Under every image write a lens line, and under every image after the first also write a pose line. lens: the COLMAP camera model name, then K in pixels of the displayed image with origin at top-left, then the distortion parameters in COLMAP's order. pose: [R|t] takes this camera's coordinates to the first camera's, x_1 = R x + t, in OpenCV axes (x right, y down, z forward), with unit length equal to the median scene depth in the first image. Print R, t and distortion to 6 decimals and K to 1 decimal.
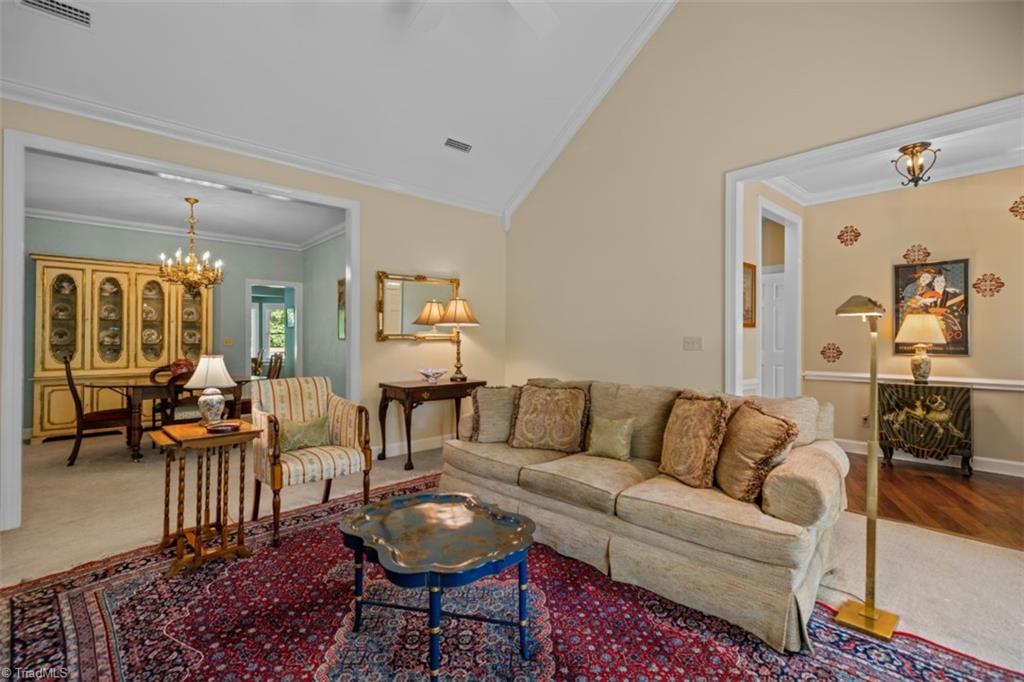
lens RADIAL K [[468.5, 0, 516.9], [0, 468.5, 344.6], [0, 0, 1]] dist [-0.004567, -0.003138]
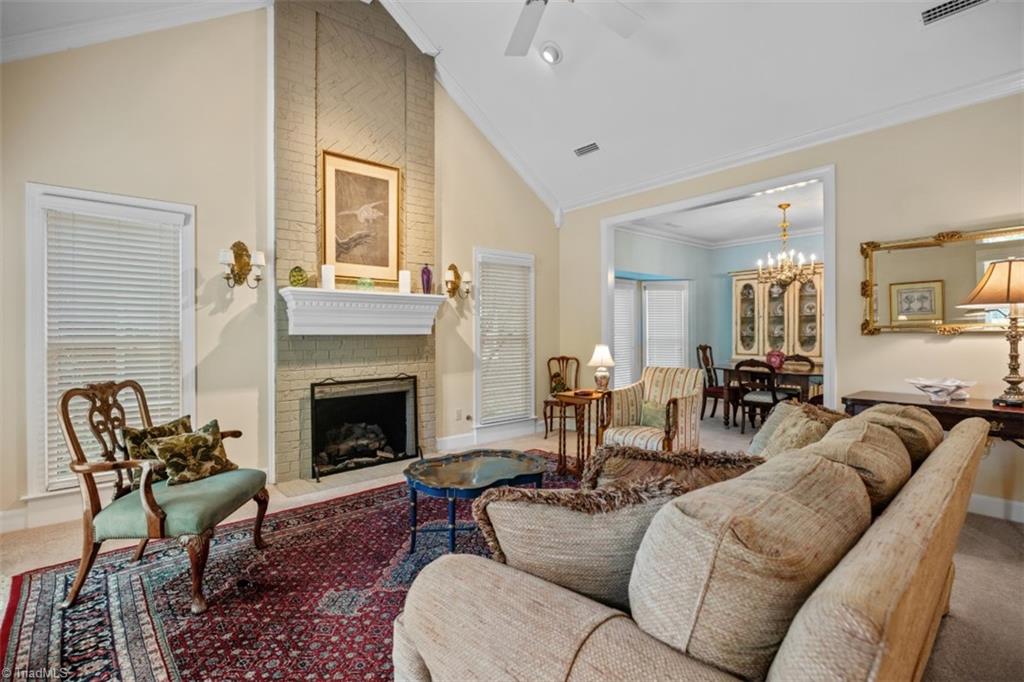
lens RADIAL K [[468.5, 0, 516.4], [0, 468.5, 332.3], [0, 0, 1]] dist [-0.004567, -0.003138]
pose [[-0.033588, -0.002041, -0.999434, 0.442414], [-0.000616, 0.999998, -0.002022, -0.009181], [0.999436, 0.000548, -0.033589, 0.426200]]
